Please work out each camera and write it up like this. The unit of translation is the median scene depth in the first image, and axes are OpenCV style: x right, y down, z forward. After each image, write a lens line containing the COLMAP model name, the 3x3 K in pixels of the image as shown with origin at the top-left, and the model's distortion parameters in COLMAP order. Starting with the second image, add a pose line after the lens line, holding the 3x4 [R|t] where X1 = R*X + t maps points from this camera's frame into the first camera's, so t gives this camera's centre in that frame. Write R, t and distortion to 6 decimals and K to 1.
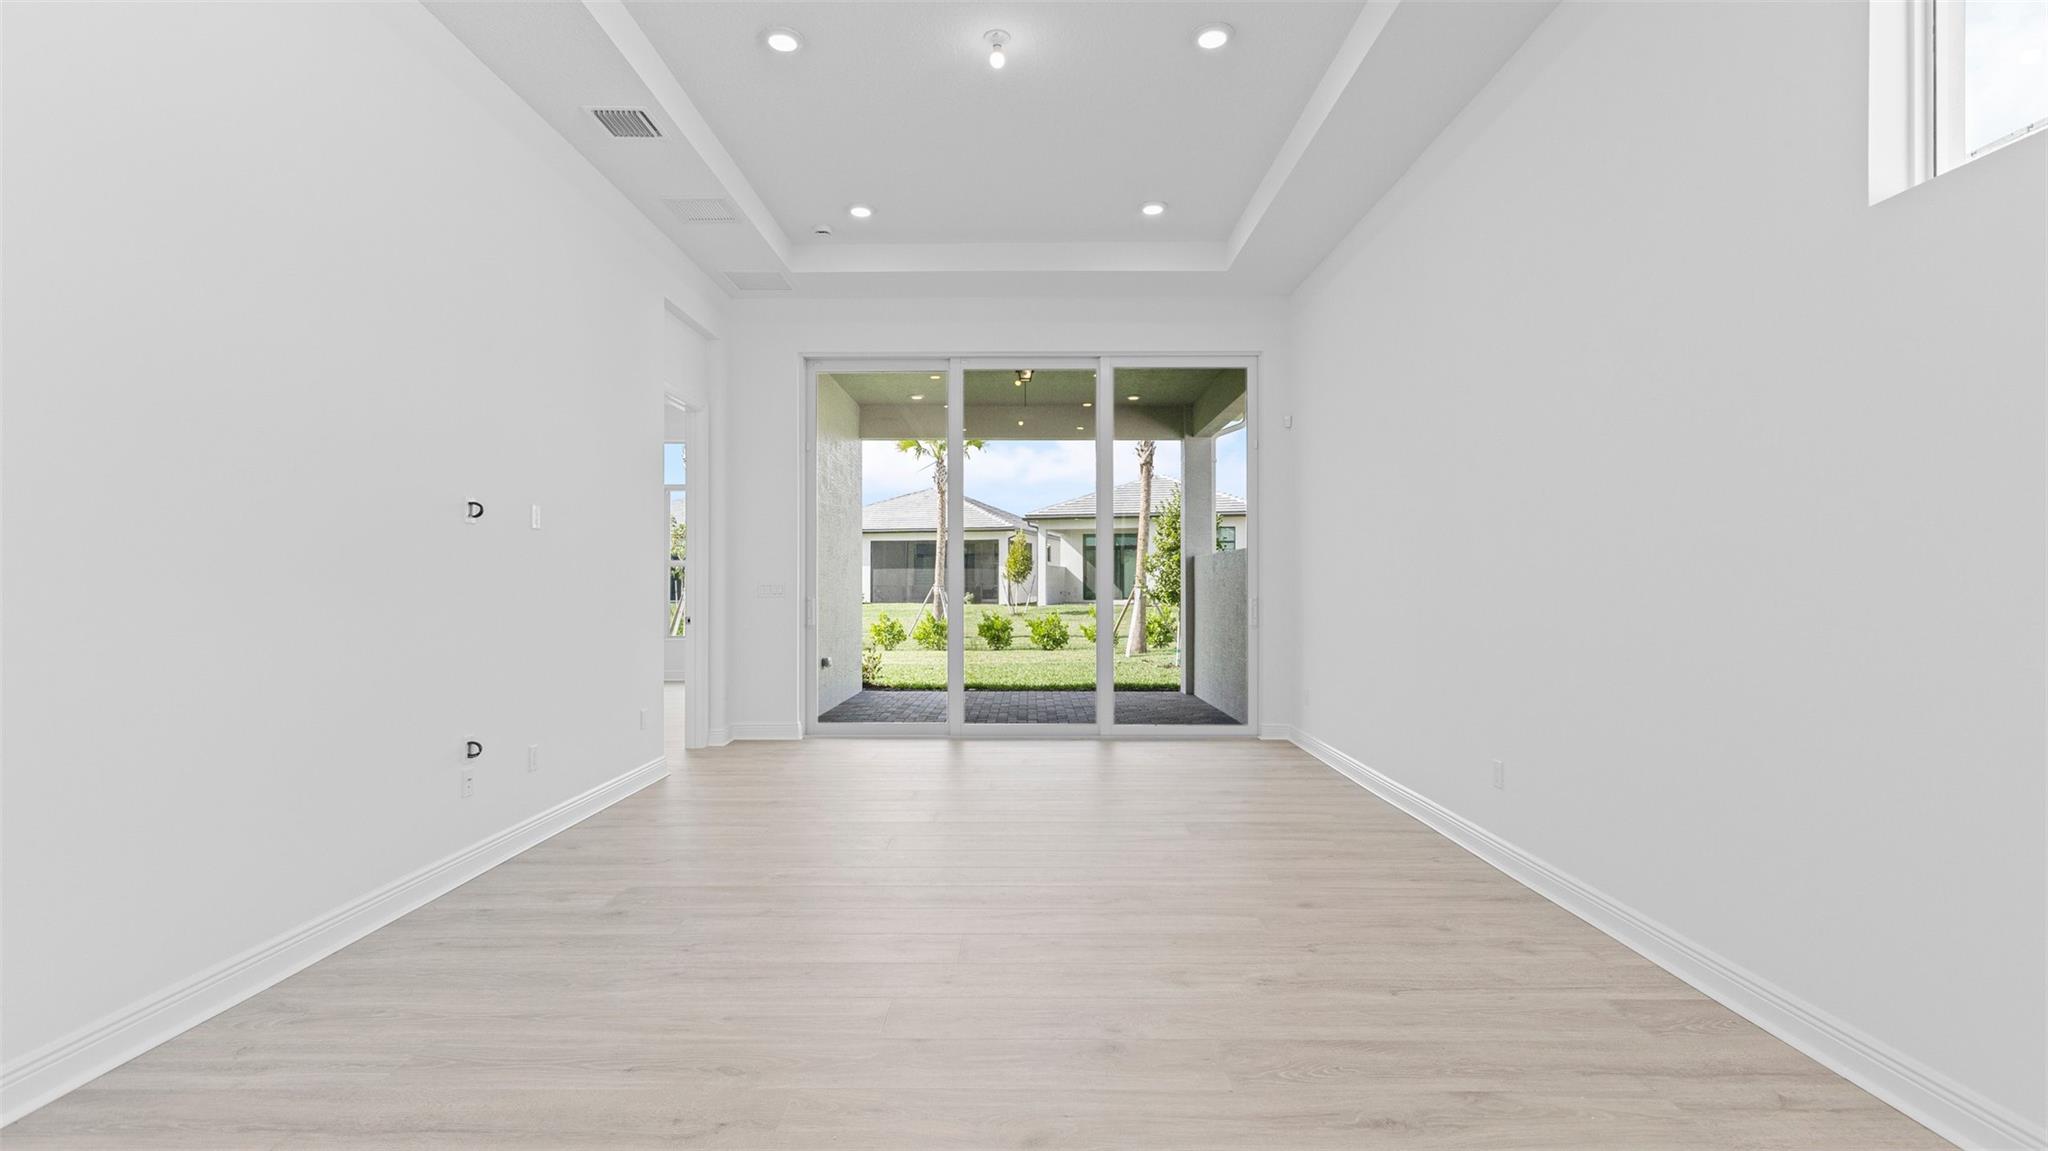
lens RADIAL K [[912.9, 0, 1027.6], [0, 912.9, 573.5], [0, 0, 1]] dist [-0.000602, -0.000206]
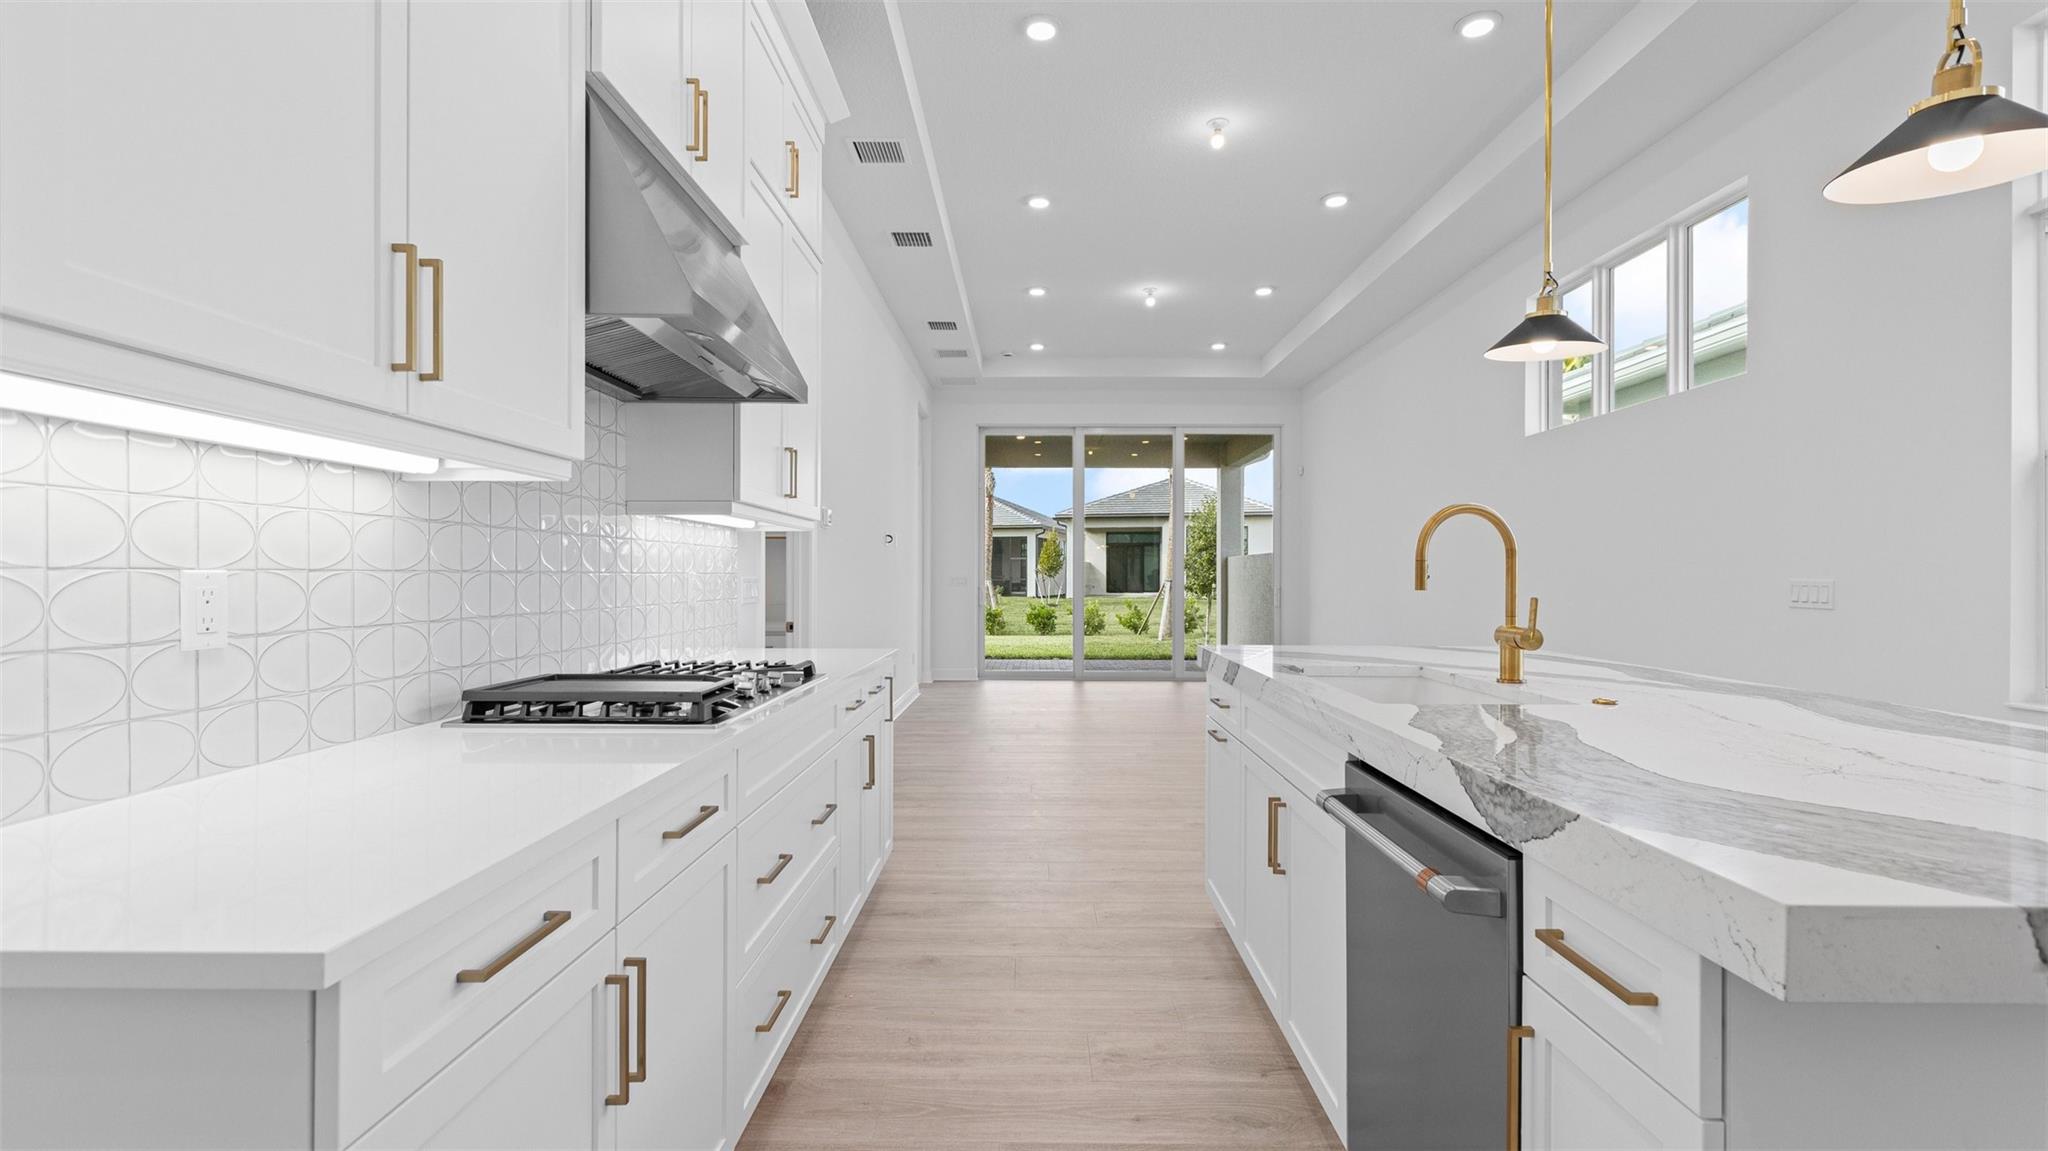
lens RADIAL K [[912.9, 0, 1027.6], [0, 912.9, 573.5], [0, 0, 1]] dist [-0.000602, -0.000206]
pose [[0.999964, 0.004983, -0.006845, -0.045224], [-0.004938, 0.999966, 0.006557, -0.001342], [0.006877, -0.006523, 0.999955, -0.150032]]
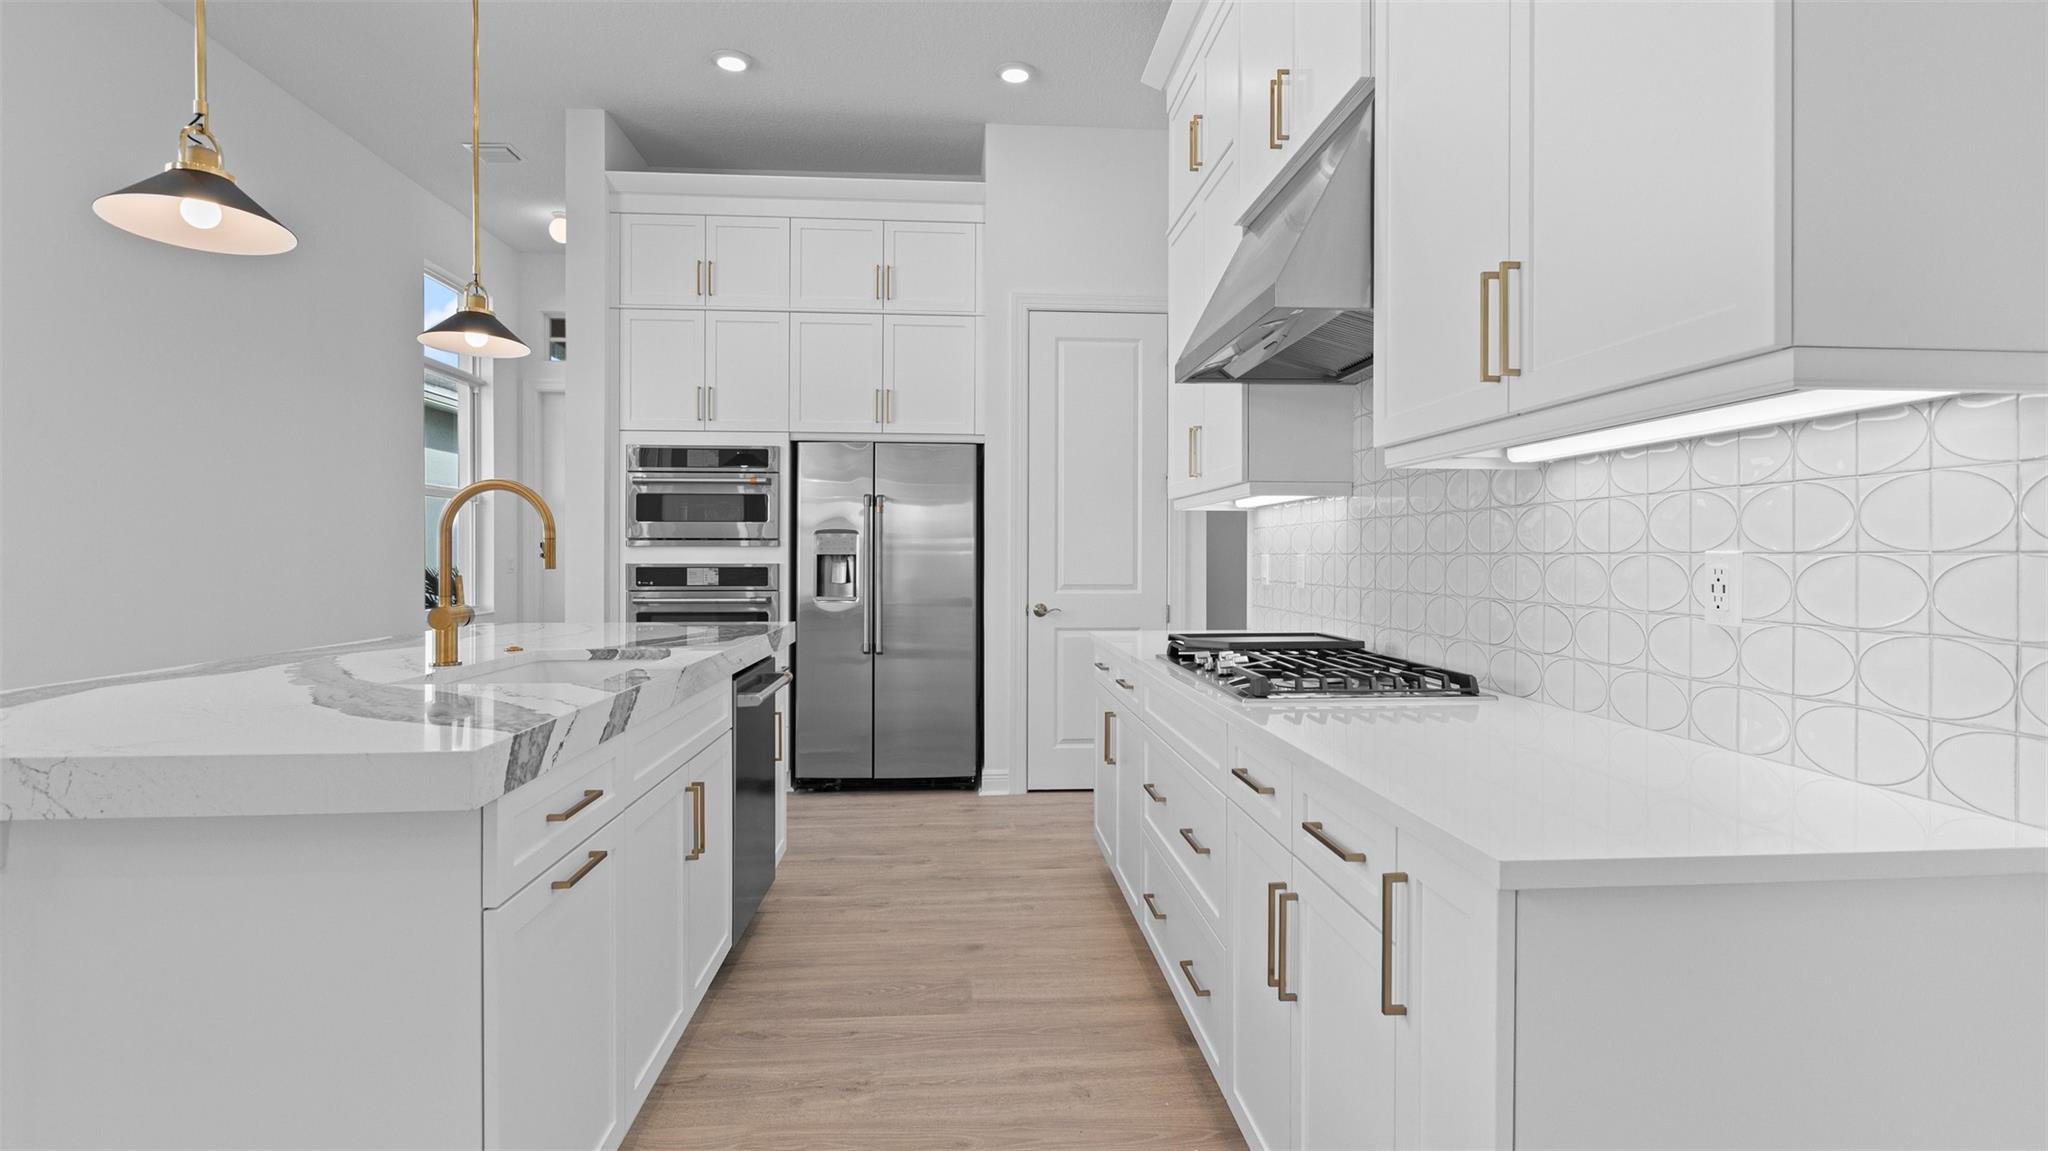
lens RADIAL K [[997.4, 0, 1020.8], [0, 997.4, 564.0], [0, 0, 1]] dist [-0.001339, 0.000072]
pose [[-0.996864, 0.000941, -0.079132, -0.044853], [0.000923, 1.000000, 0.000269, 0.000309], [0.079132, 0.000195, -0.996864, 0.039002]]
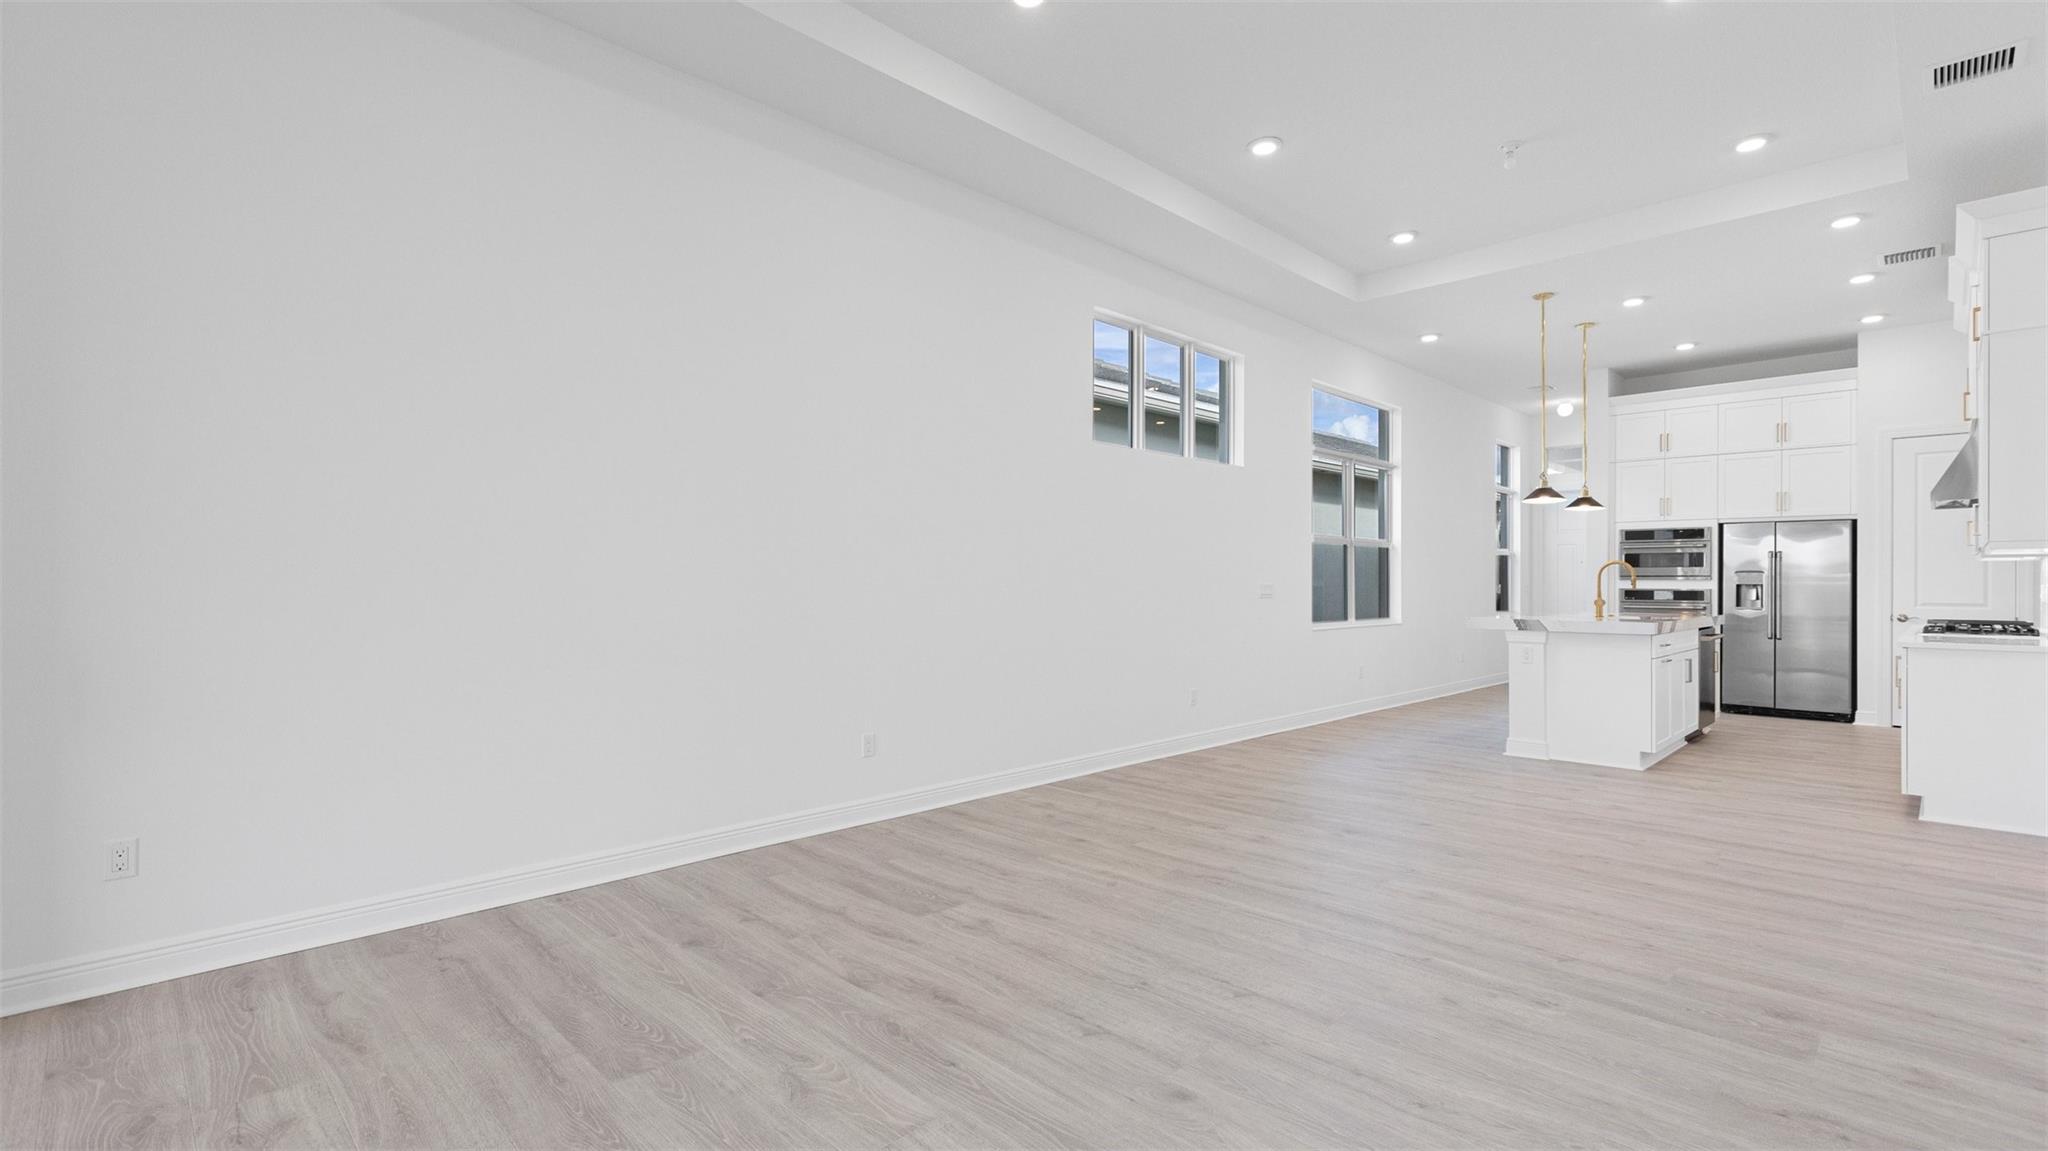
lens RADIAL K [[912.9, 0, 1027.6], [0, 912.9, 573.5], [0, 0, 1]] dist [-0.000602, -0.000206]
pose [[-0.706923, 0.005735, 0.707267, -0.075261], [-0.009051, 0.999812, -0.017154, 0.002773], [-0.707233, -0.018528, -0.706738, 0.274840]]
